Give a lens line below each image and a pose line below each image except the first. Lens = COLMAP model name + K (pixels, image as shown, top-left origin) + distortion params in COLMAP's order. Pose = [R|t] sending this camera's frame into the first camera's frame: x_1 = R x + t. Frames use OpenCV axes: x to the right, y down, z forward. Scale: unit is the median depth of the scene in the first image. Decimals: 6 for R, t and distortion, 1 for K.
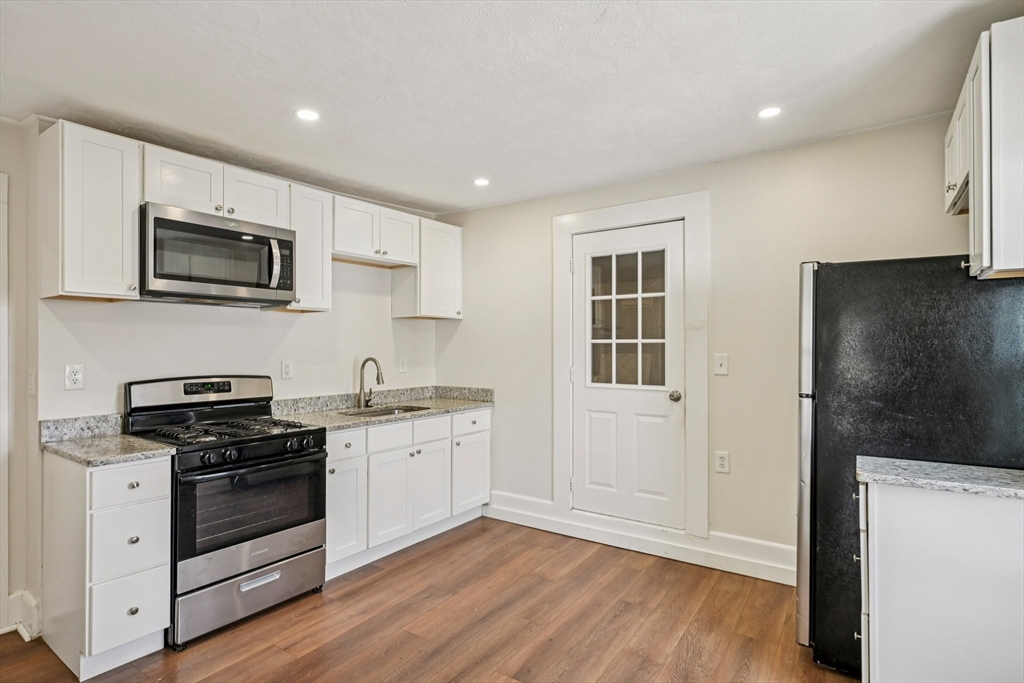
lens RADIAL K [[534.9, 0, 512.5], [0, 534.9, 342.3], [0, 0, 1]] dist [0.002751, -0.001371]
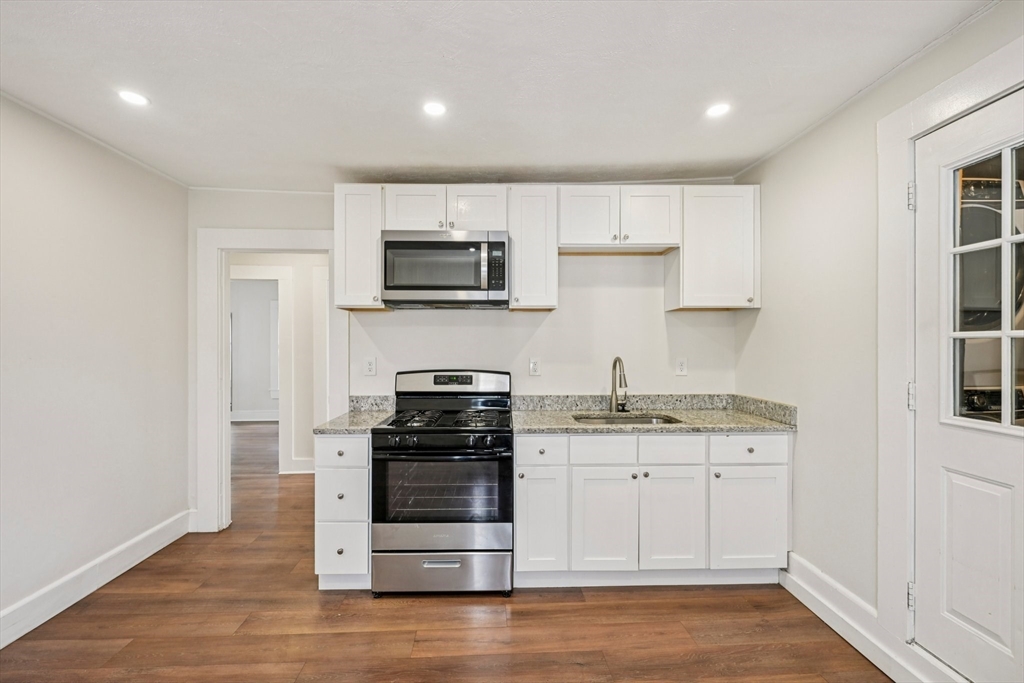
lens RADIAL K [[458.9, 0, 511.4], [0, 458.9, 343.7], [0, 0, 1]] dist [0.001476, -0.001157]
pose [[0.597275, -0.001260, -0.802035, 0.271513], [0.006440, 0.999974, 0.003225, 0.003064], [0.802011, -0.007092, 0.597268, 0.439602]]
